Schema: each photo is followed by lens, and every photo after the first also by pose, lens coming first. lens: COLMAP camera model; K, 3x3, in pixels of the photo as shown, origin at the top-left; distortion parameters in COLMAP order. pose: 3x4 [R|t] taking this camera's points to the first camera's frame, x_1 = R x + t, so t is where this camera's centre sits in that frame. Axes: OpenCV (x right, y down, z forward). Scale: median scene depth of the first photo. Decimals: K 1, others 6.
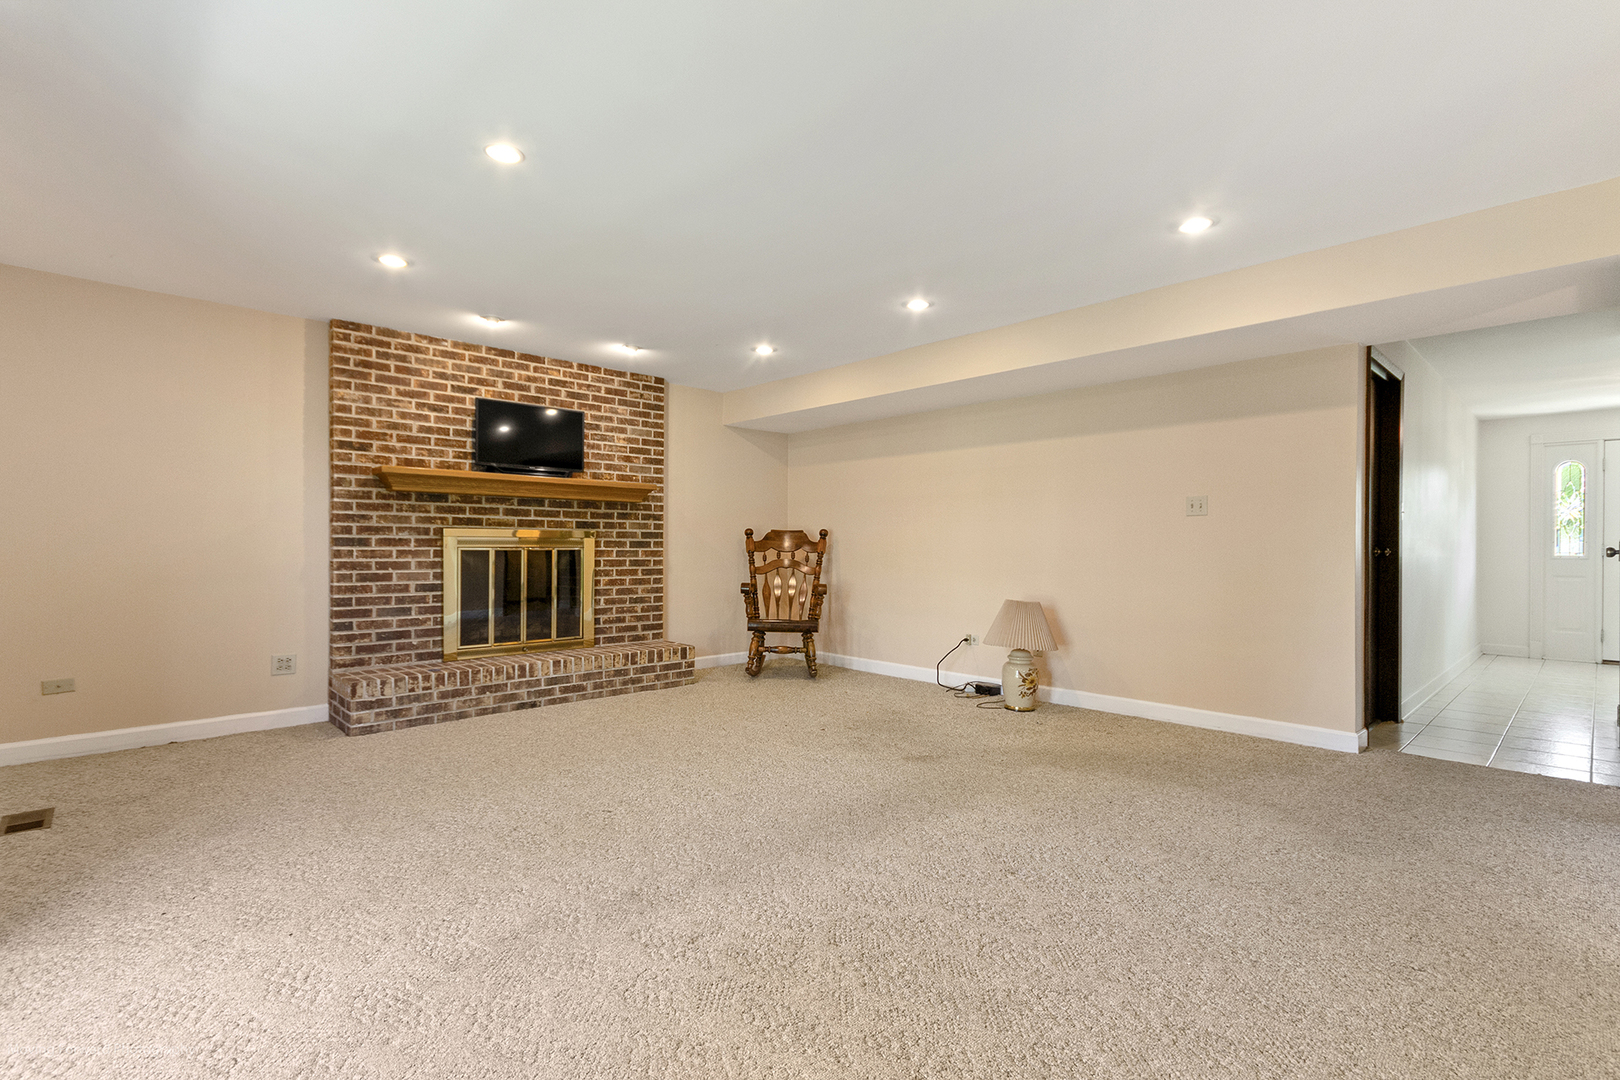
lens RADIAL K [[749.1, 0, 804.8], [0, 749.1, 543.9], [0, 0, 1]] dist [0.003879, 0.000694]
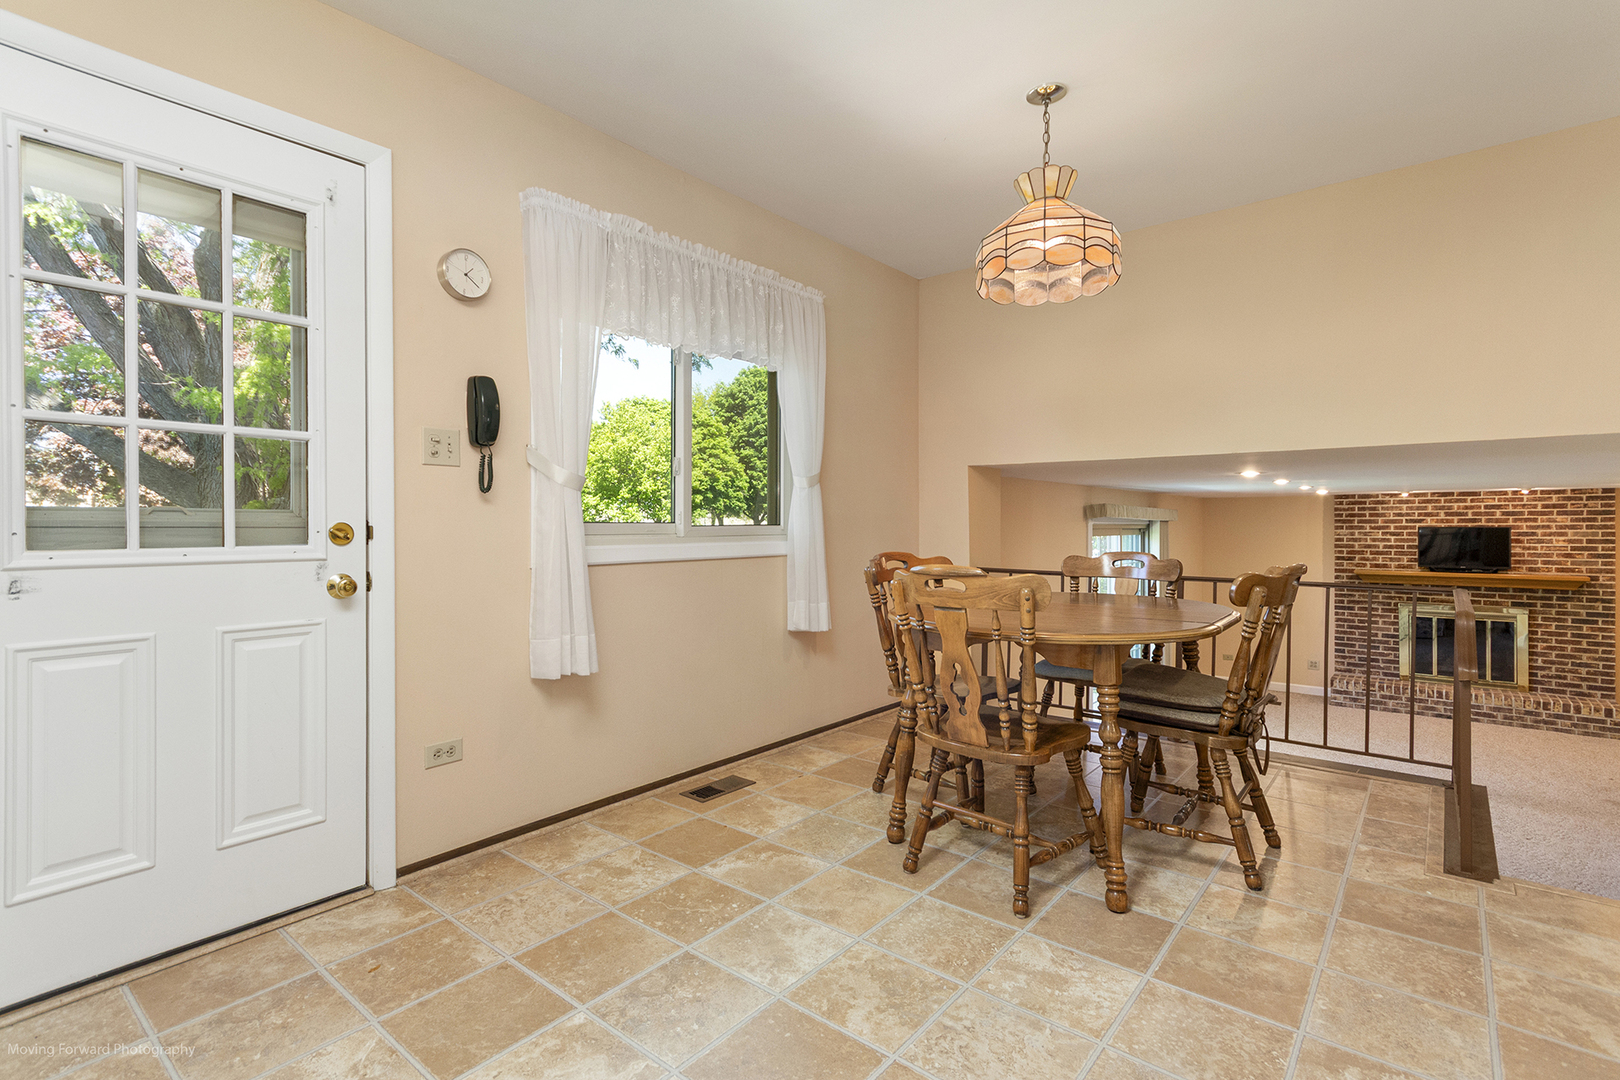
lens RADIAL K [[776.4, 0, 807.2], [0, 776.4, 524.1], [0, 0, 1]] dist [0.003043, 0.000563]
pose [[0.128534, -0.003843, -0.991698, 1.084253], [0.006394, 0.999975, -0.003046, -0.198345], [0.991685, -0.005950, 0.128555, -0.568606]]
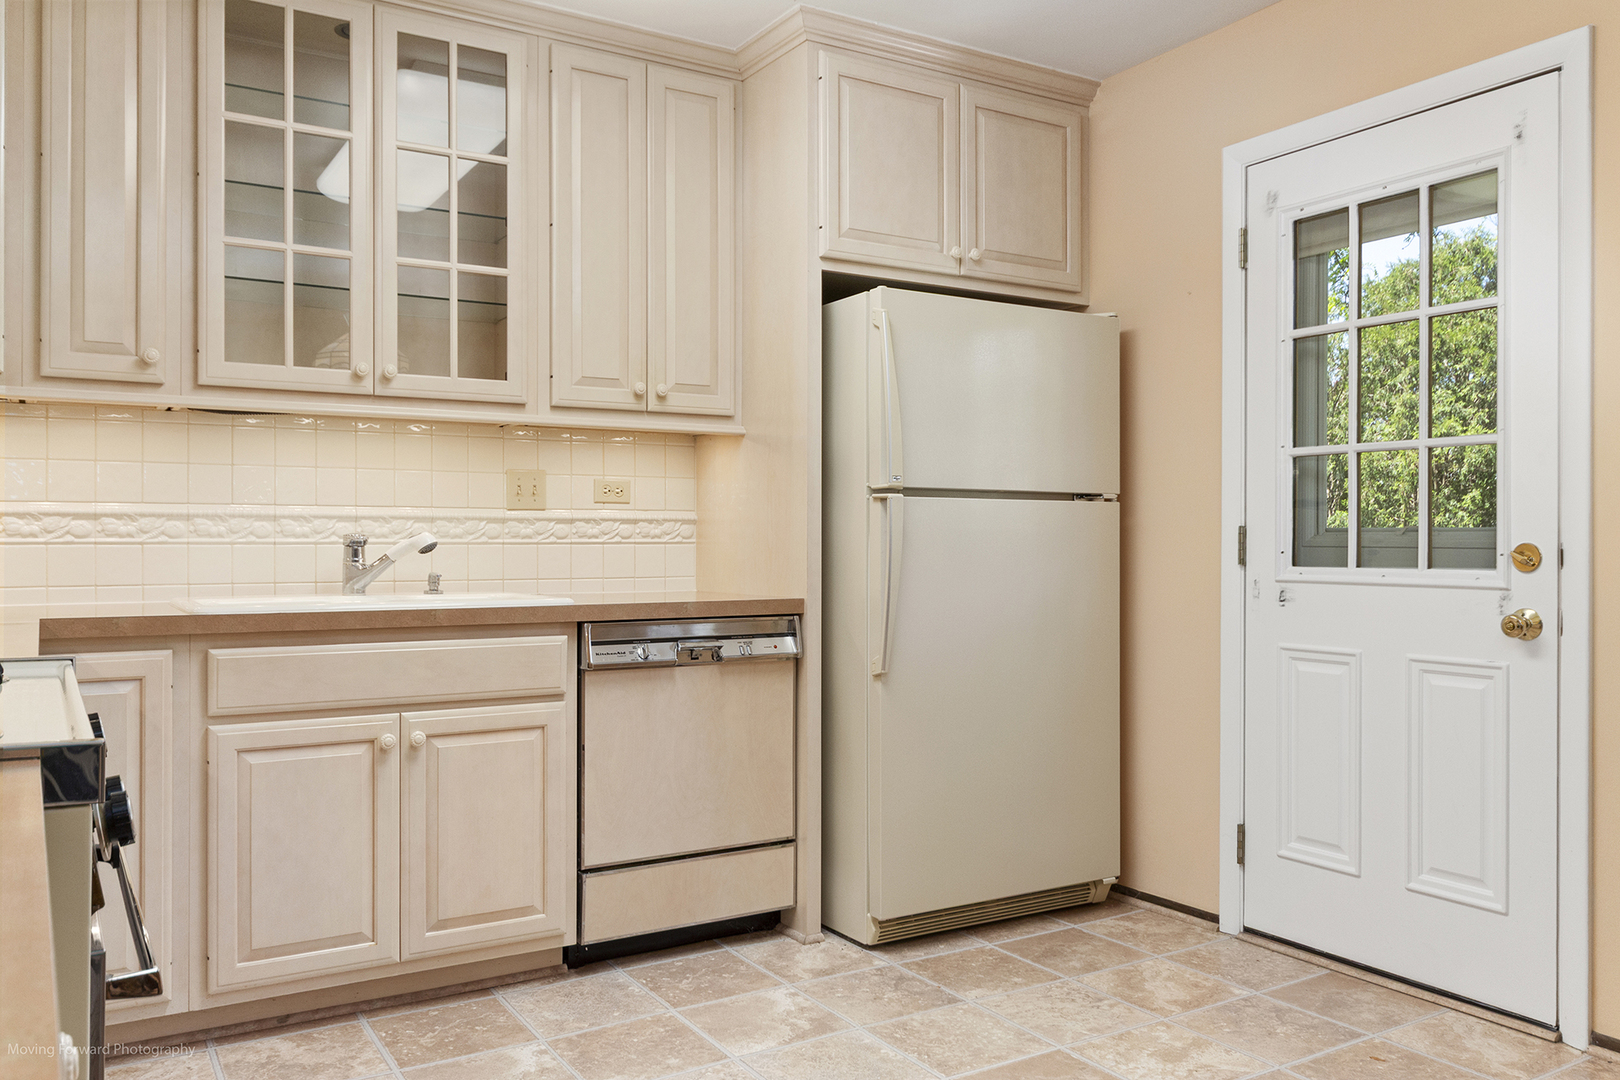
lens RADIAL K [[1248.7, 0, 810.0], [0, 1248.7, 540.0], [0, 0, 1]] dist [-0.004453, -0.001867]
pose [[-0.977840, -0.007637, 0.209216, 0.810294], [-0.008858, 0.999949, -0.004903, -0.198219], [-0.209168, -0.006647, -0.977857, -0.170872]]
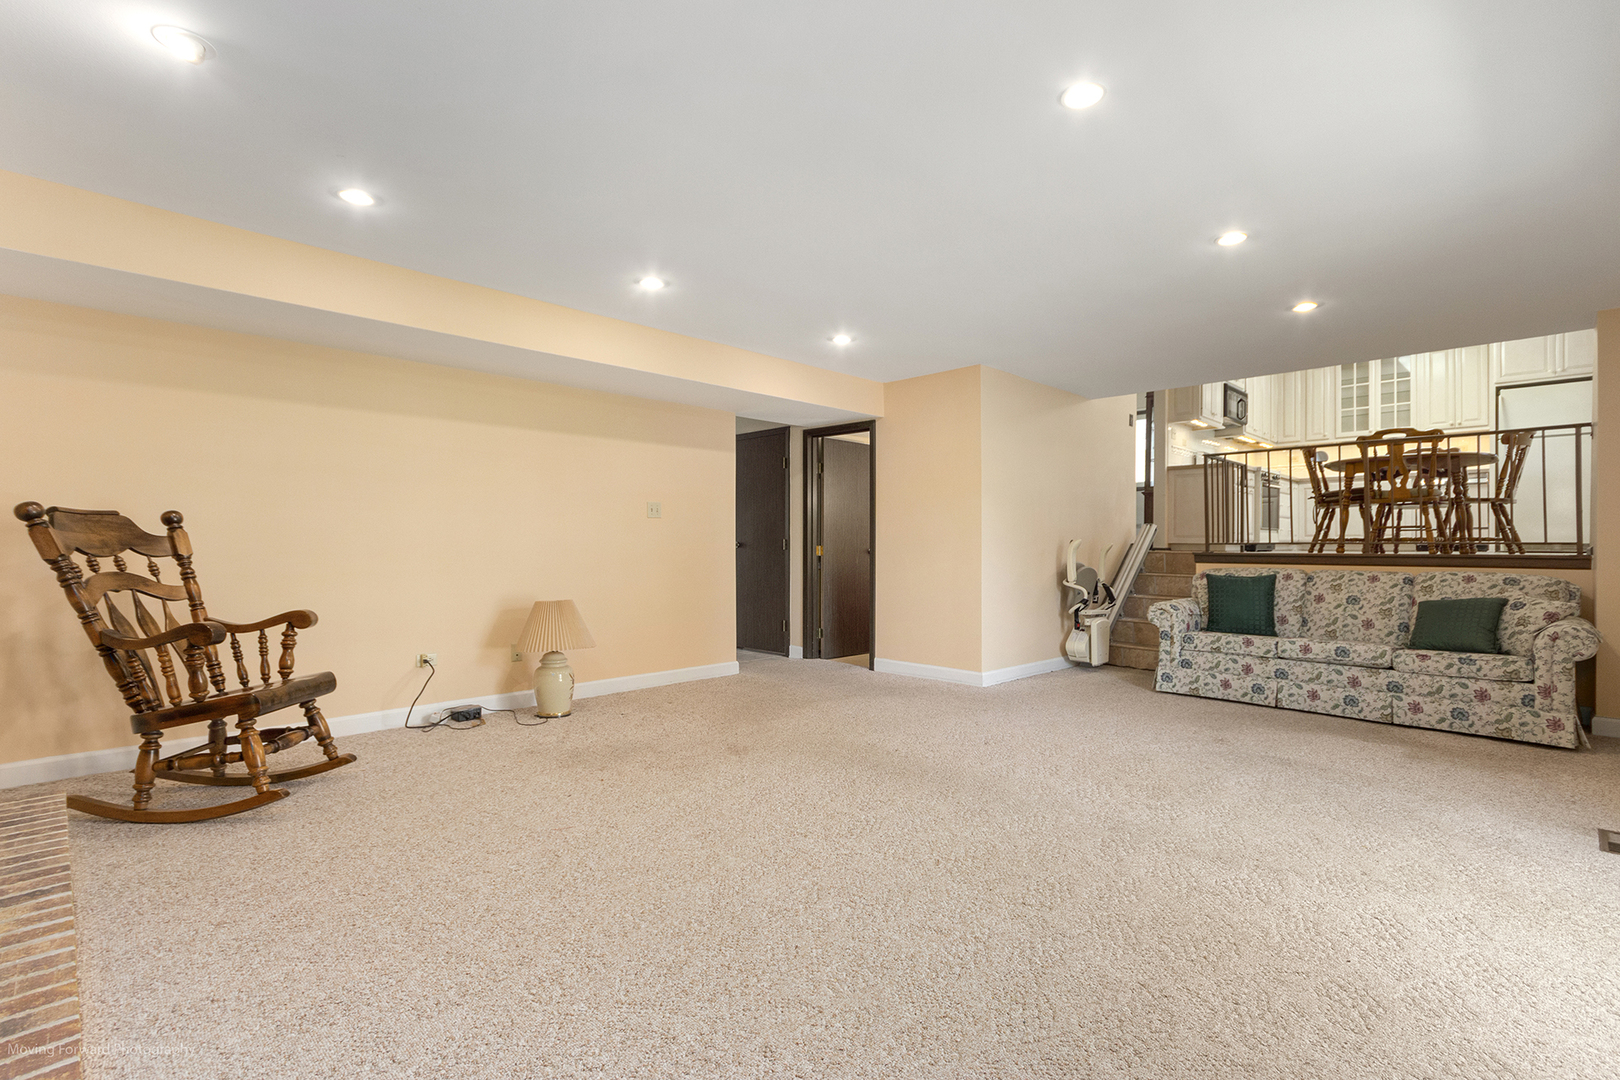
lens RADIAL K [[747.4, 0, 810.0], [0, 747.4, 540.0], [0, 0, 1]] dist [0.001182, 0.000345]
pose [[-0.020998, -0.001542, 0.999778, -0.650441], [-0.008453, 0.999963, 0.001364, -0.004257], [-0.999744, -0.008423, -0.021010, 0.686341]]
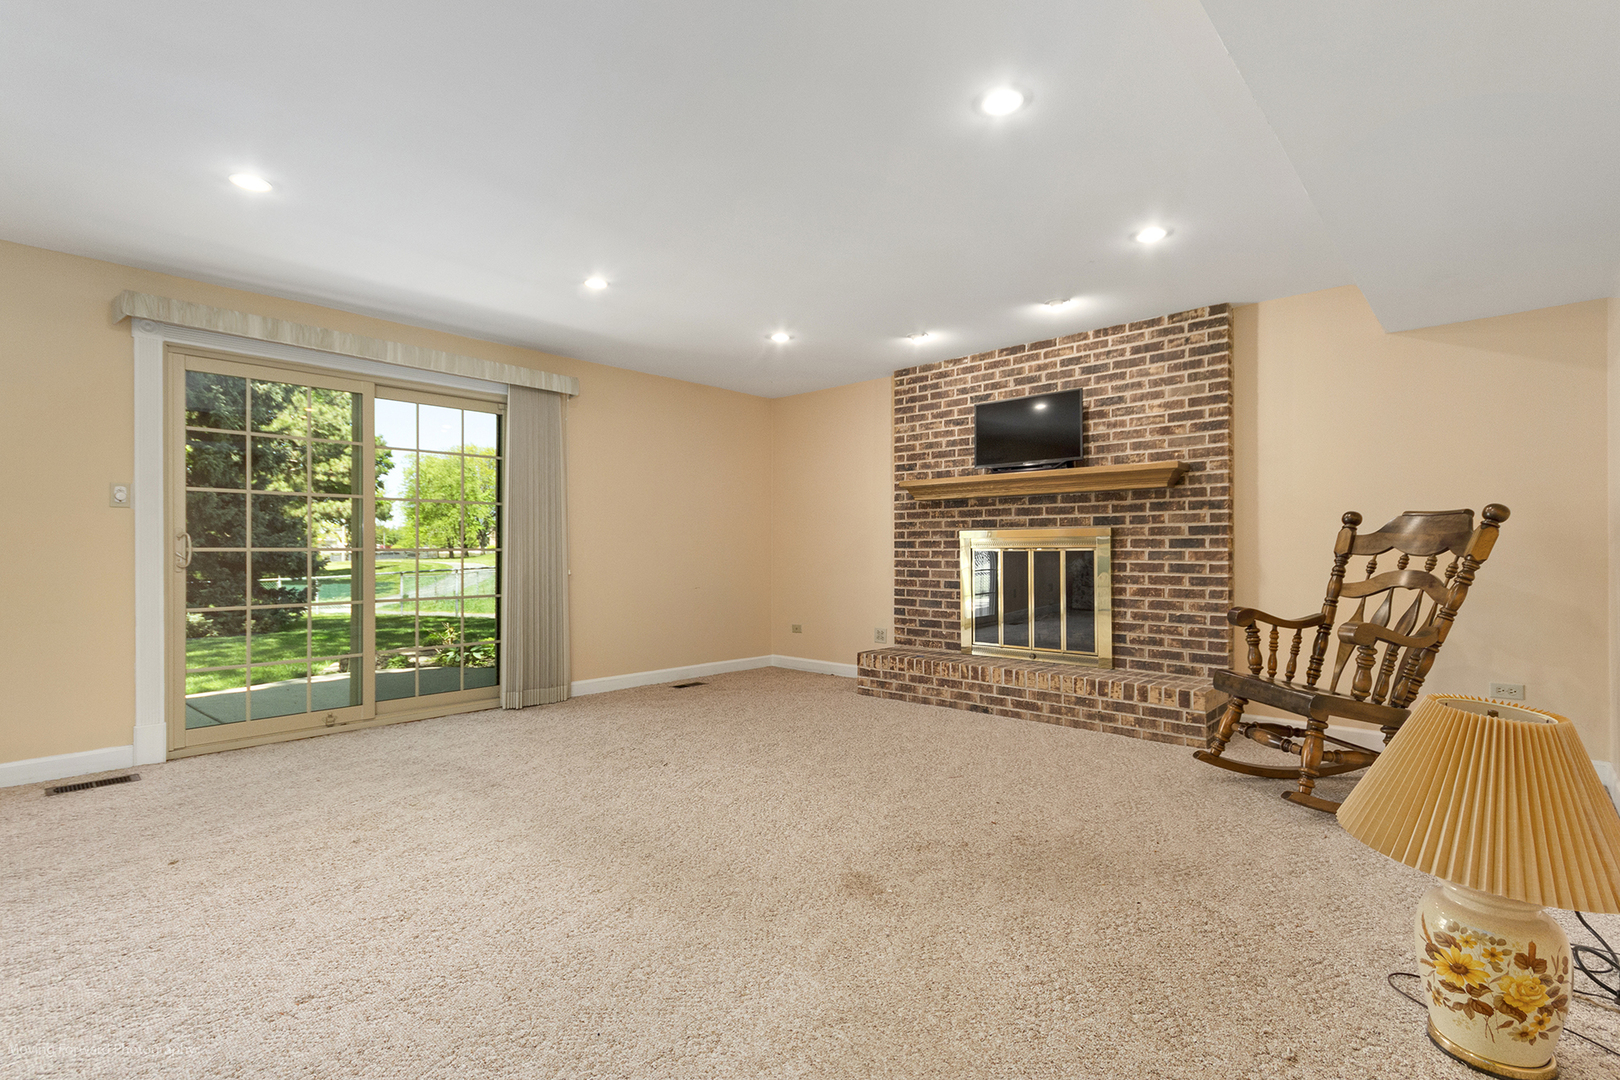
lens RADIAL K [[761.8, 0, 819.6], [0, 761.8, 546.3], [0, 0, 1]] dist [0.003782, 0.000592]
pose [[0.071694, -0.007324, -0.997400, 0.581635], [0.008031, 0.999945, -0.006765, 0.006861], [0.997394, -0.007525, 0.071749, 0.684027]]
